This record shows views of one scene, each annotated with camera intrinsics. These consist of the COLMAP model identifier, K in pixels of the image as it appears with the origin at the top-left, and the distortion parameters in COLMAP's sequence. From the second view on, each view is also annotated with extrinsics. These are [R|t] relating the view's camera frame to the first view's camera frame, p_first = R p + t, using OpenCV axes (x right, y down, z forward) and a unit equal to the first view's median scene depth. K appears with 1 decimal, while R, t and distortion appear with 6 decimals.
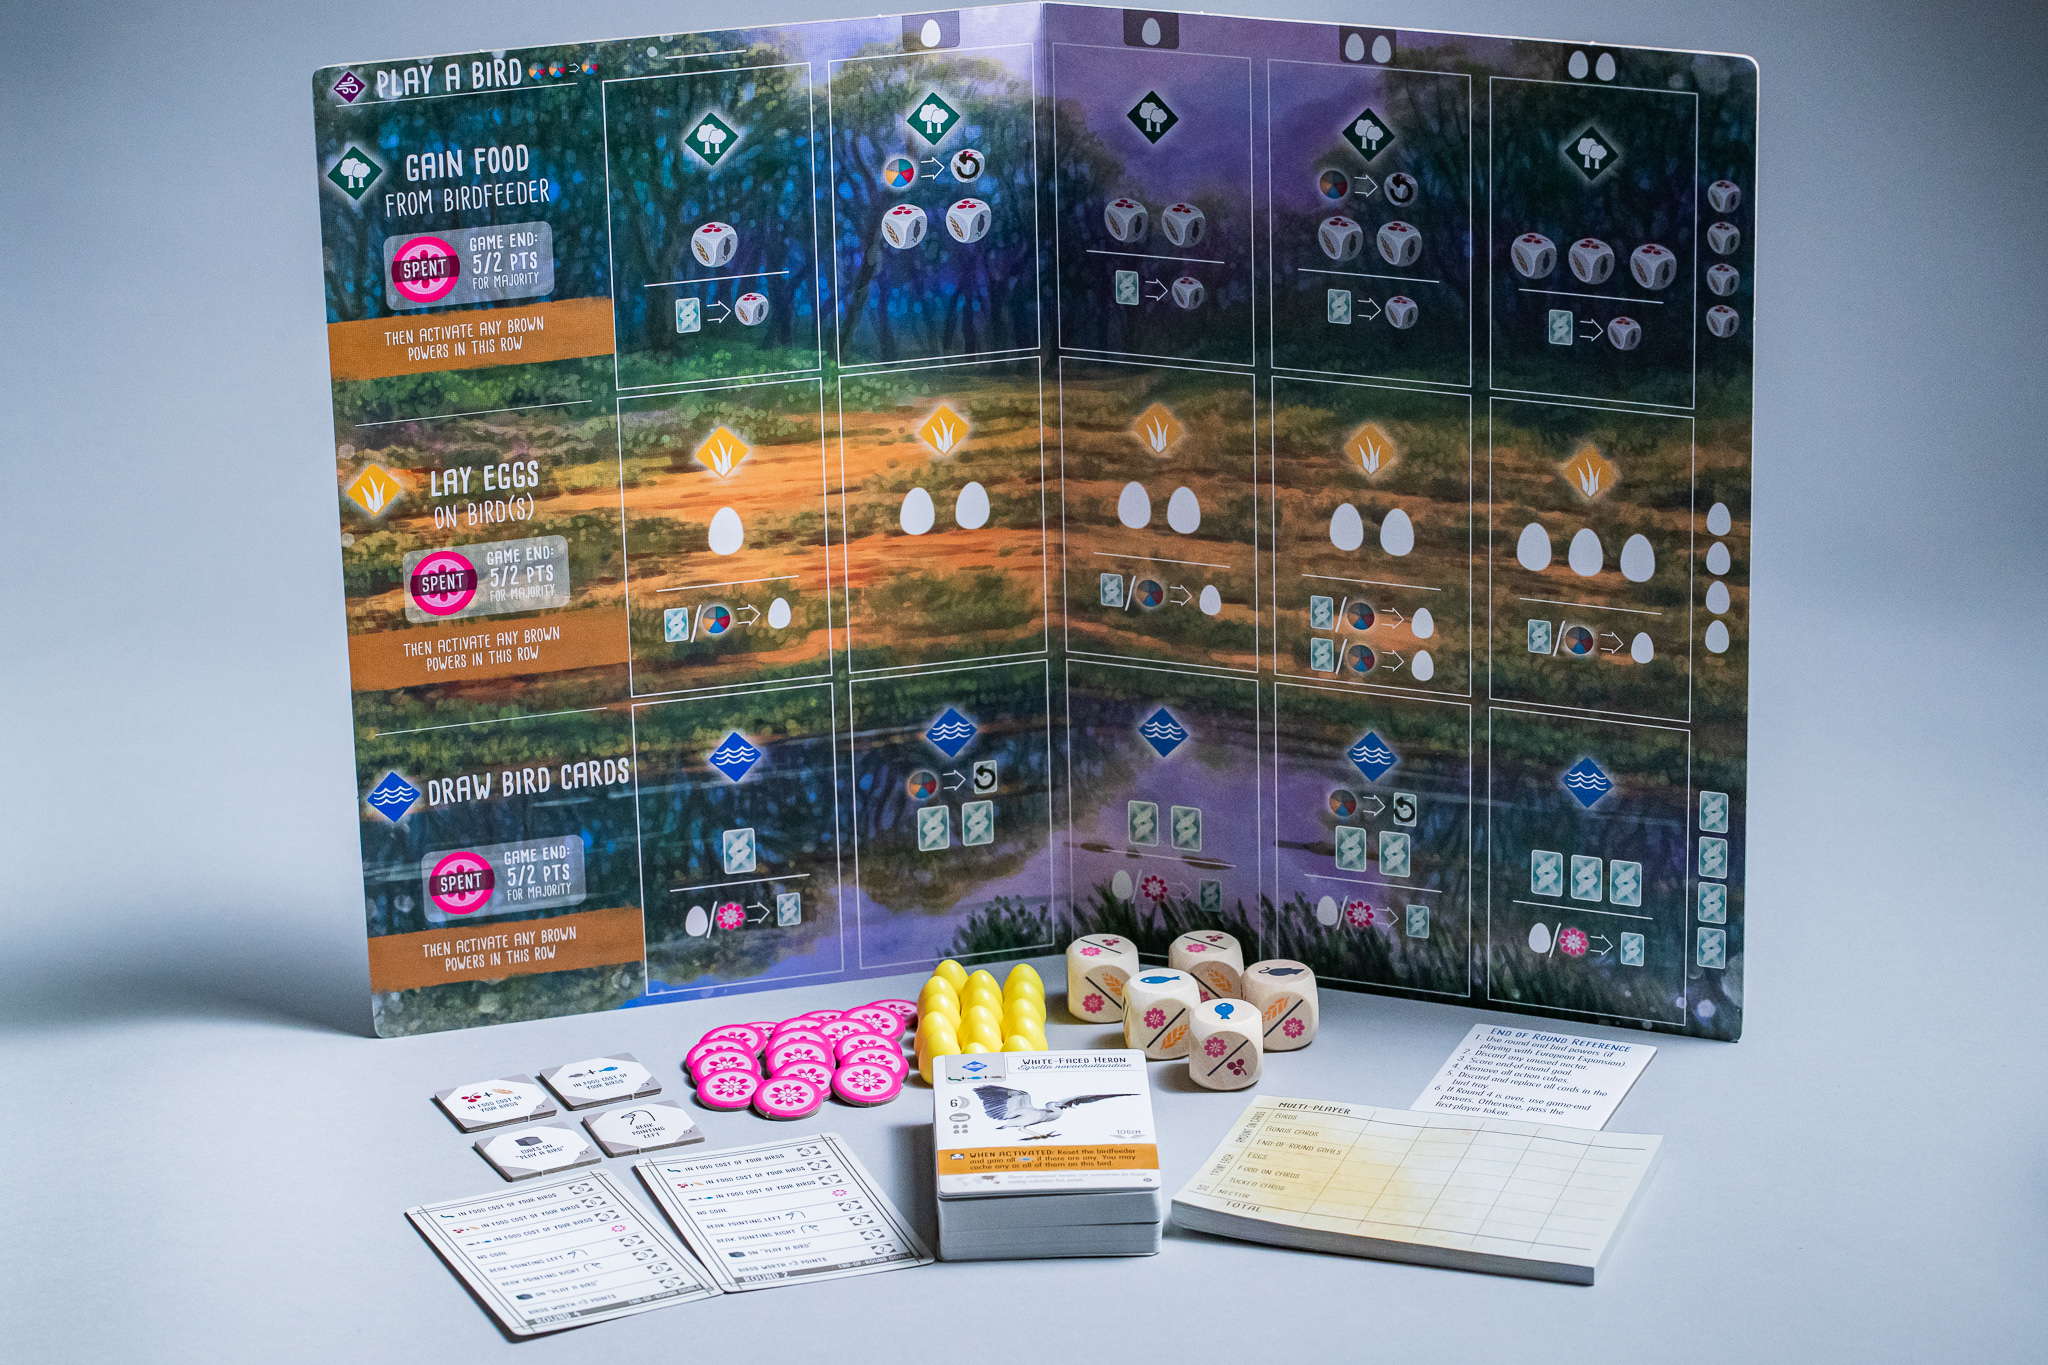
lens RADIAL K [[6512.4, 0, 1024.0], [0, 6512.4, 682.5], [0, 0, 1]] dist [-0.067139, 0.622231]
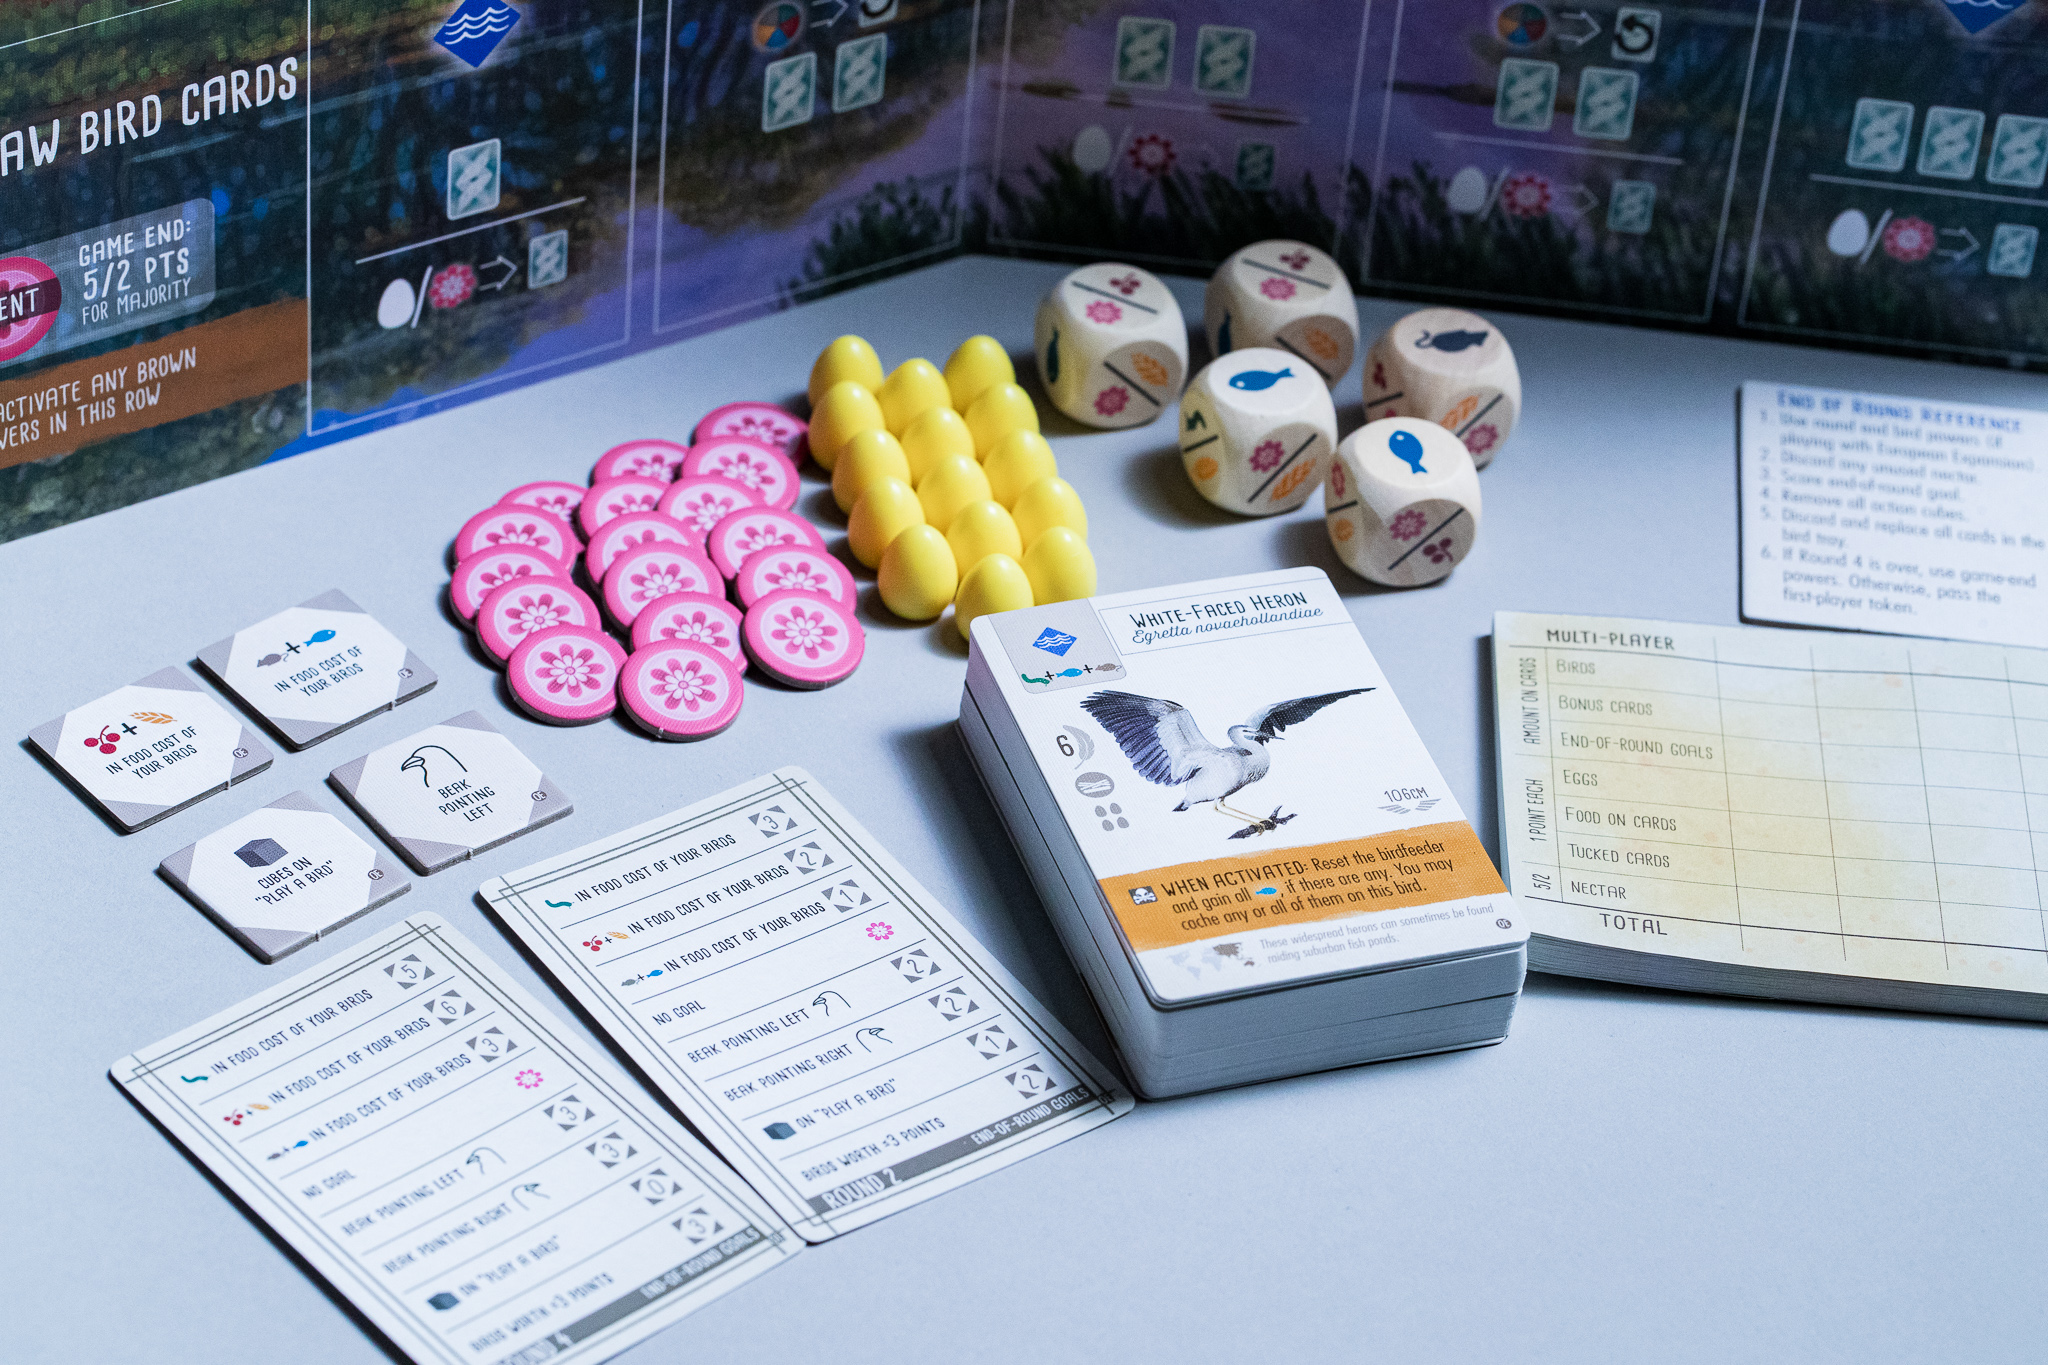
lens RADIAL K [[6512.4, 0, 1024.0], [0, 6512.4, 682.5], [0, 0, 1]] dist [-0.067139, 0.622231]
pose [[0.952133, -0.110805, 0.284894, -0.161728], [0.008406, 0.941129, 0.337944, -0.120342], [-0.305568, -0.319373, 0.897011, 0.480040]]
